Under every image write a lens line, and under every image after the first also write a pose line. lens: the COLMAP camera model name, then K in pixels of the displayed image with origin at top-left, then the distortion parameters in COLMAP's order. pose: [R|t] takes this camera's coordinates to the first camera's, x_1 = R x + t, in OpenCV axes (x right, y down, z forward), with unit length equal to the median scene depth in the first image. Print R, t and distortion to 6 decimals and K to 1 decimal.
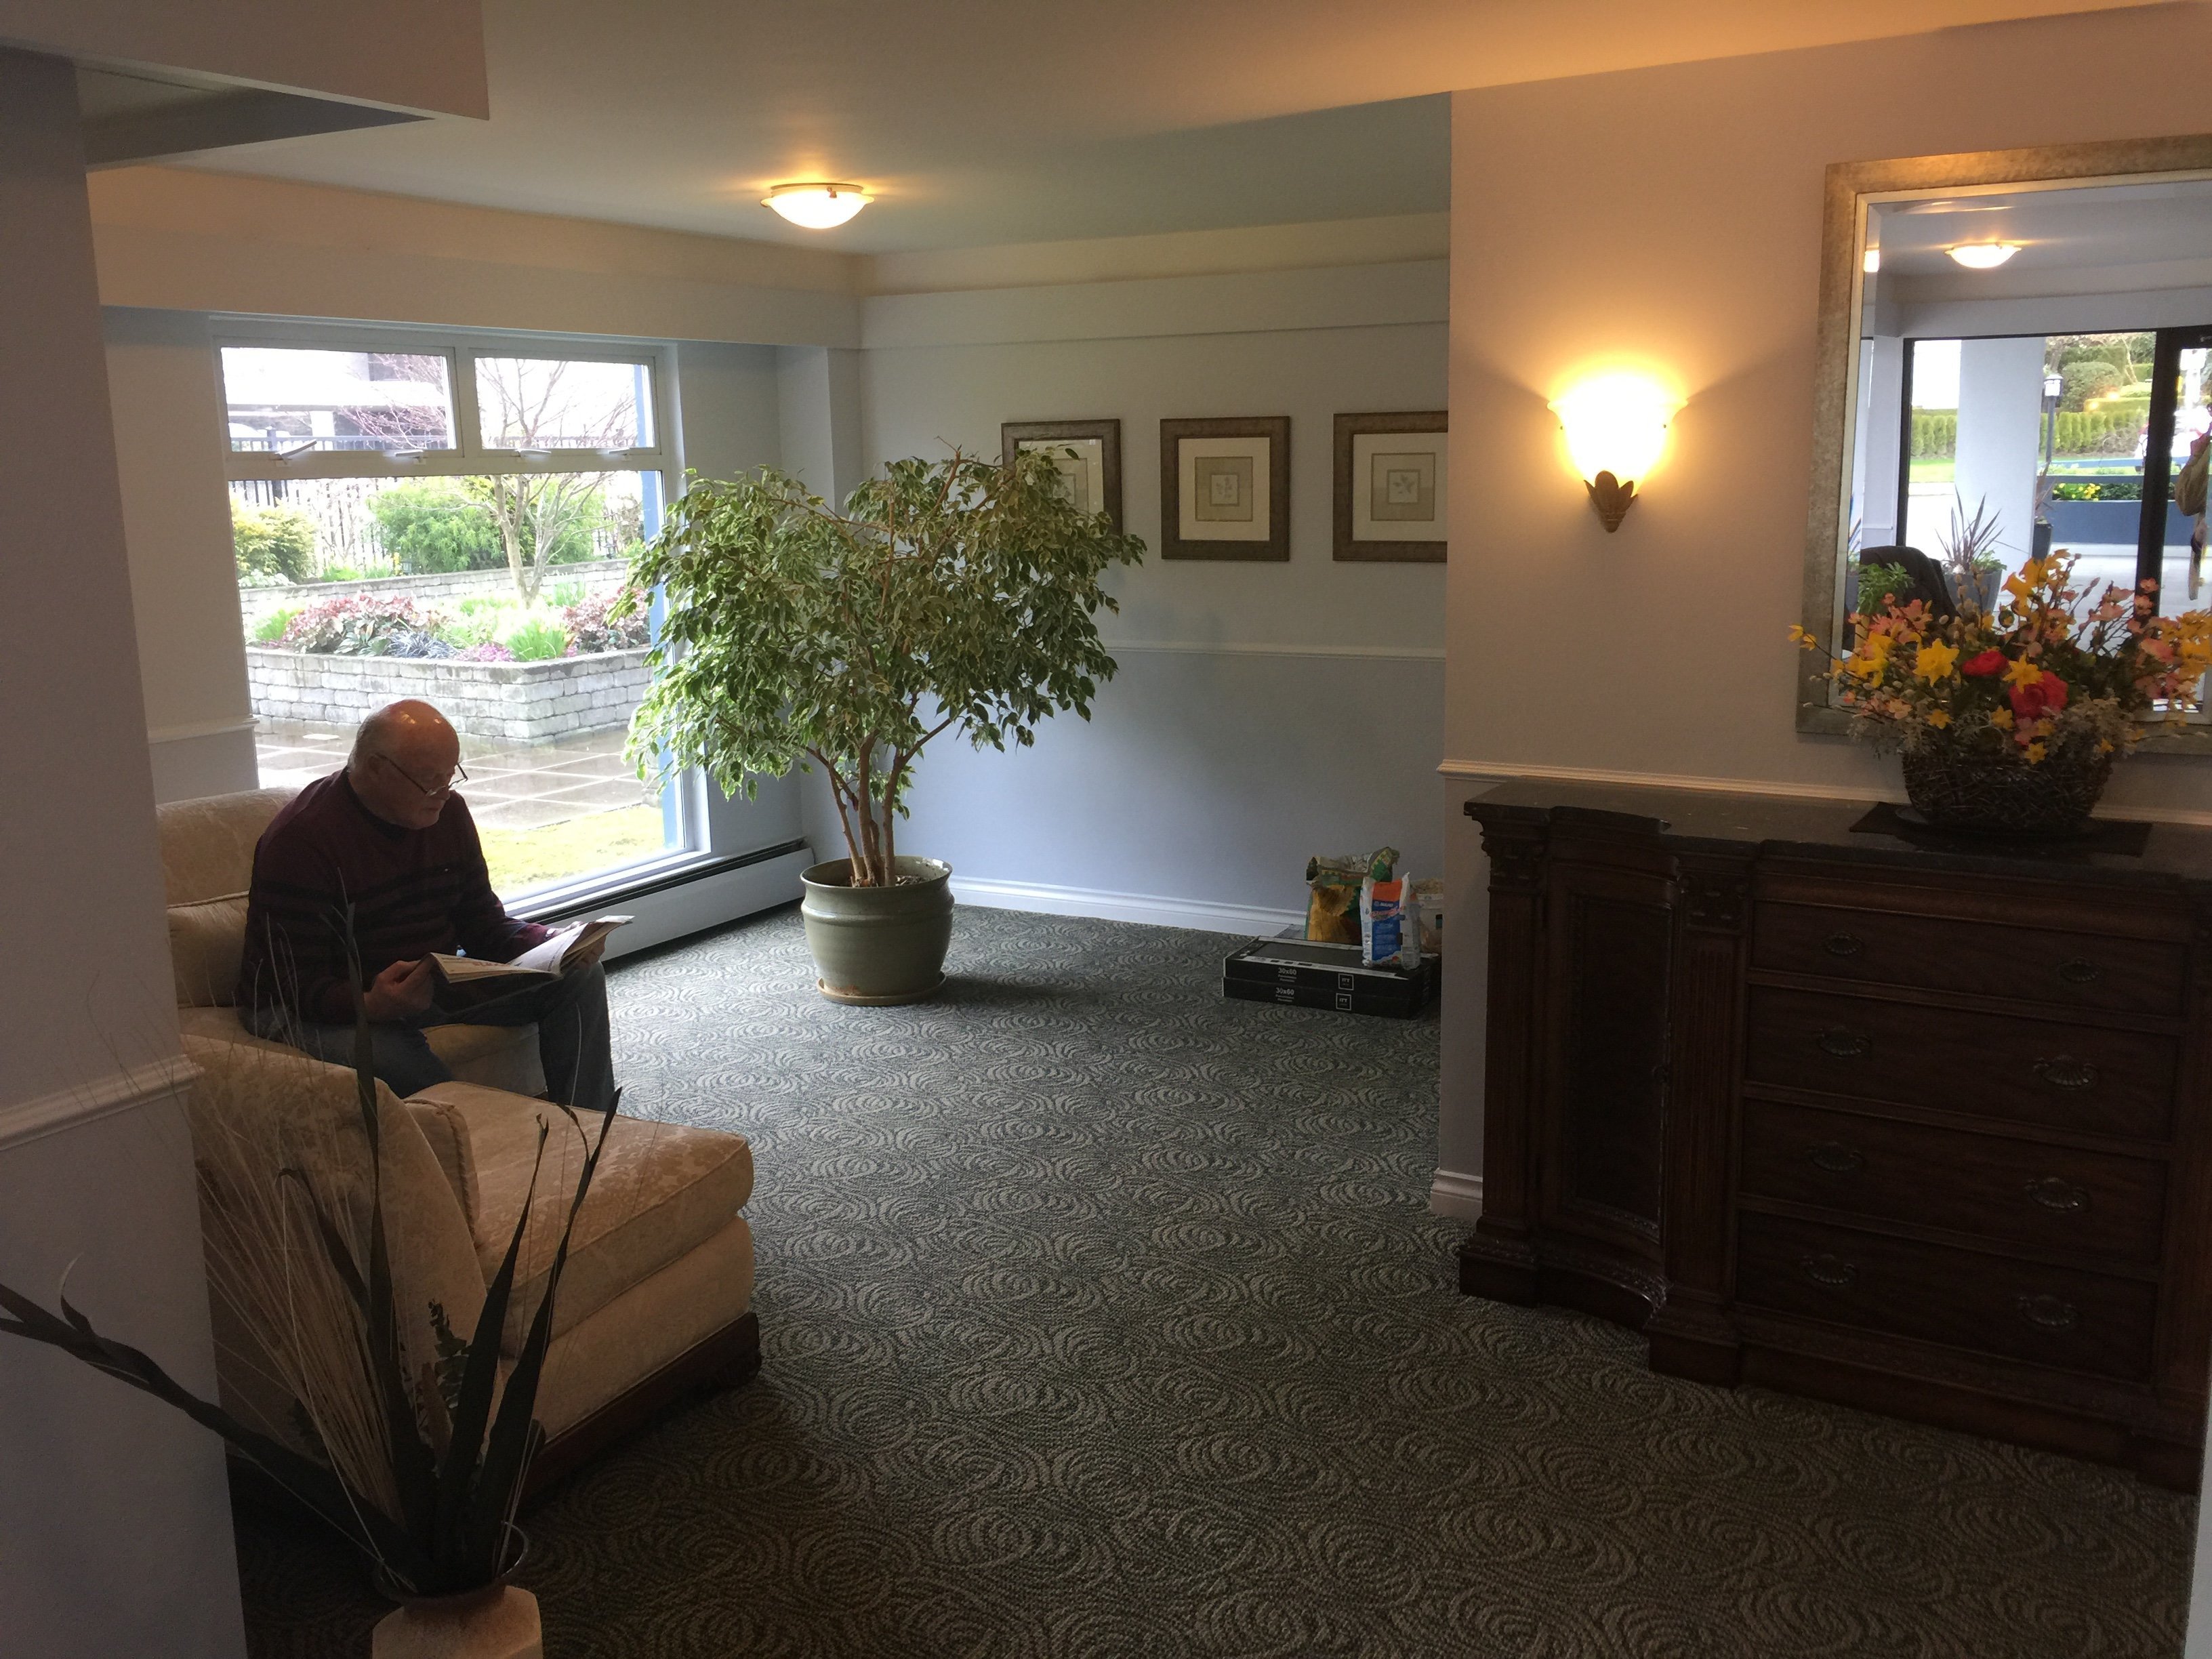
lens RADIAL K [[1906.4, 0, 1112.0], [0, 1906.4, 795.0], [0, 0, 1]] dist [0.062237, -0.085802]
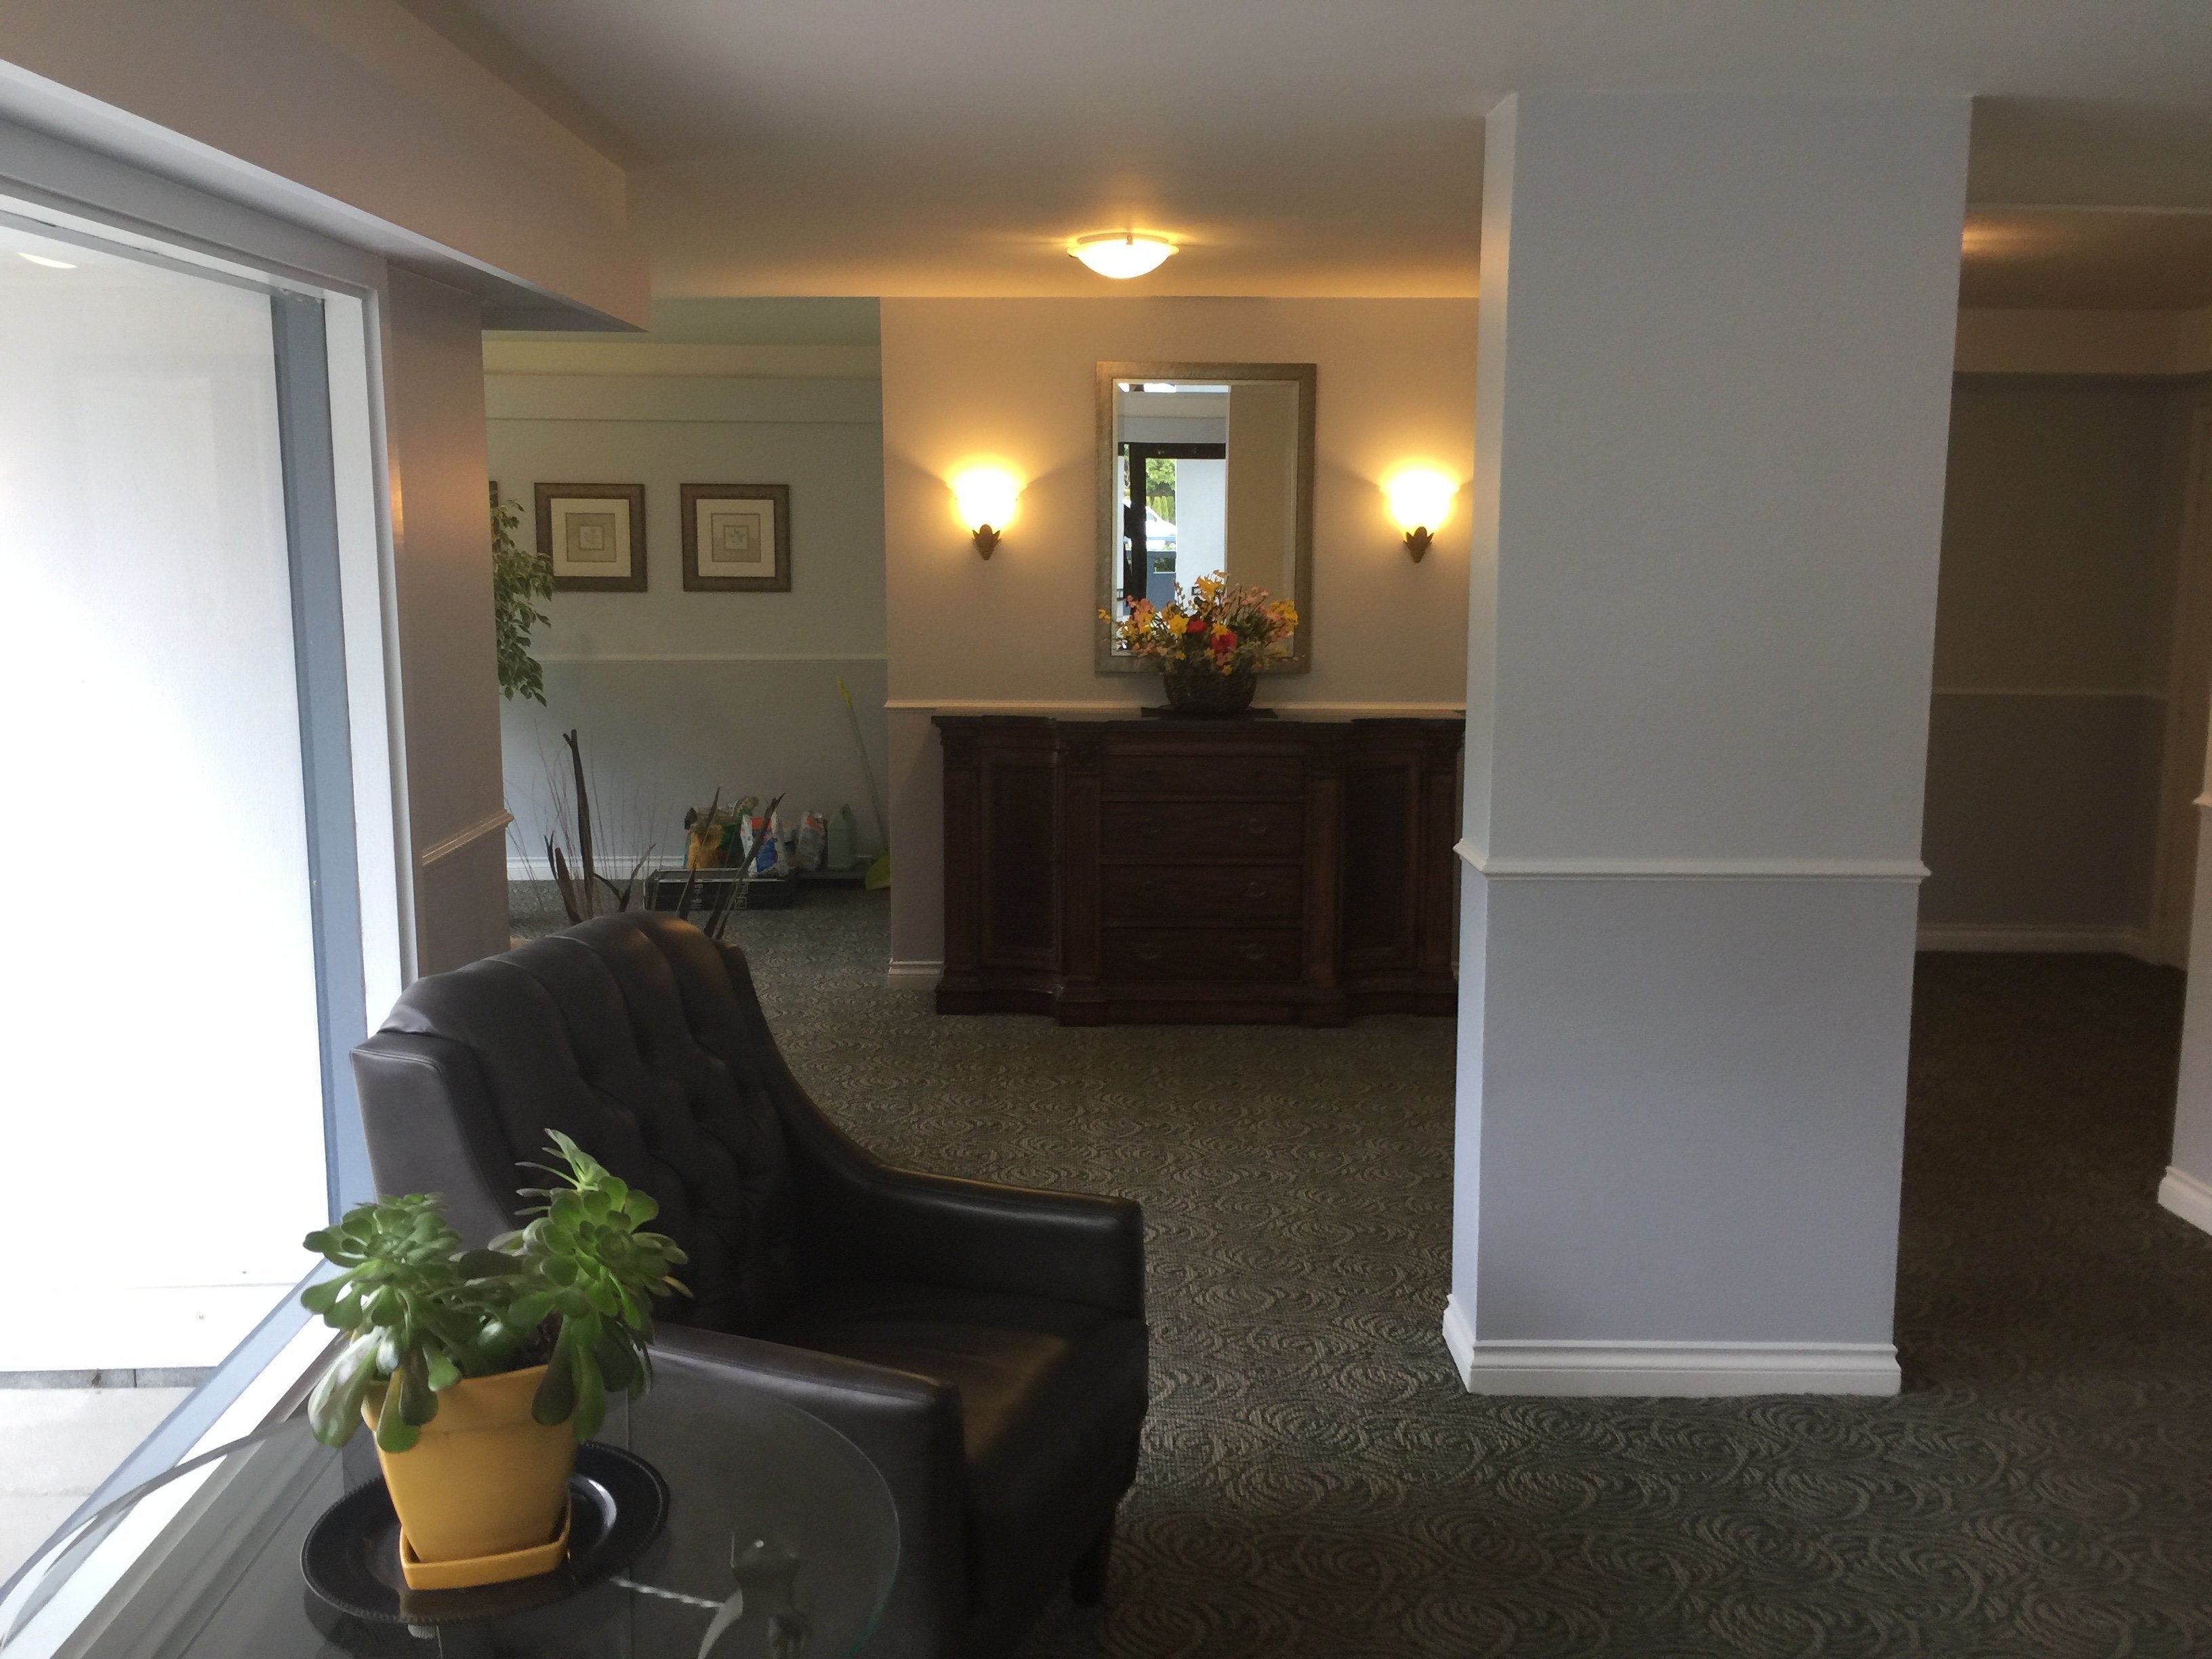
lens RADIAL K [[1887.6, 0, 1112.0], [0, 1887.6, 749.6], [0, 0, 1]] dist [0.006042, 0.730756]
pose [[0.865266, -0.043646, 0.499409, -0.500719], [0.072605, 0.996610, -0.038694, 0.106805], [-0.496027, 0.069740, 0.865502, -0.513349]]
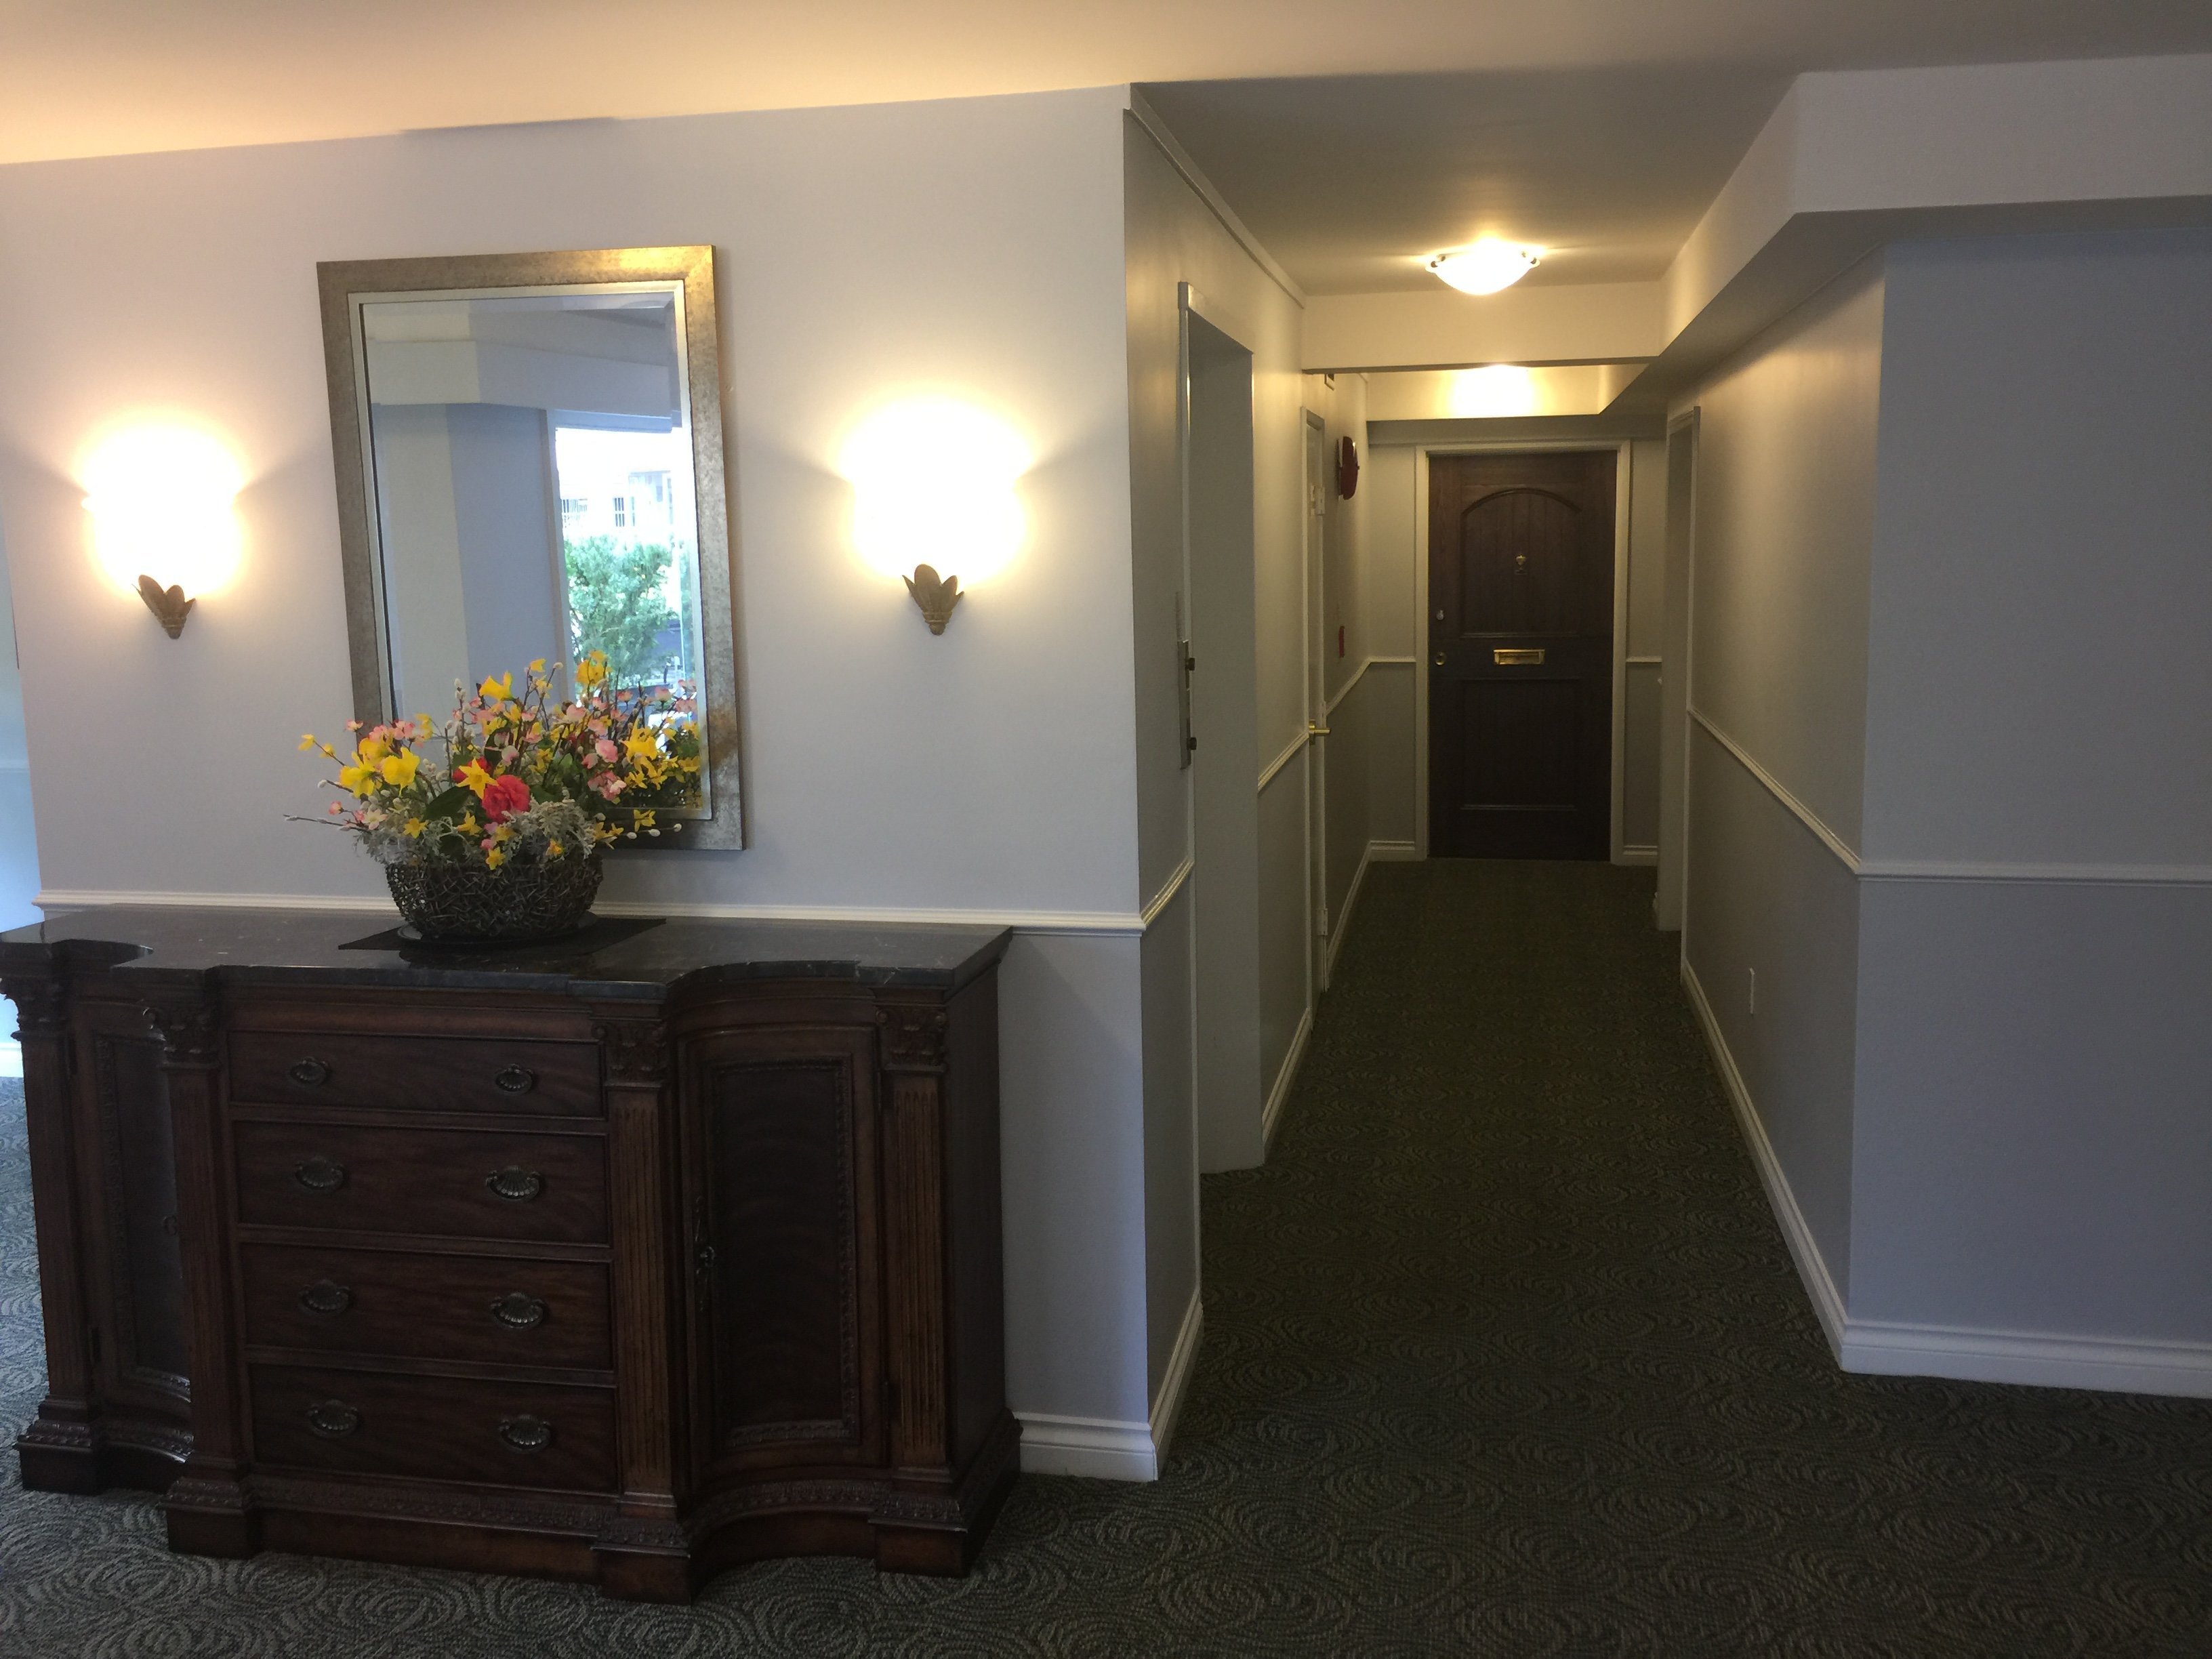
lens RADIAL K [[1840.9, 0, 1106.0], [0, 1840.9, 829.5], [0, 0, 1]] dist [-0.028007, 0.150653]
pose [[0.951692, -0.052472, 0.302537, 0.421061], [0.060544, 0.998015, -0.017356, -0.001137], [-0.301025, 0.034834, 0.952980, 0.011432]]
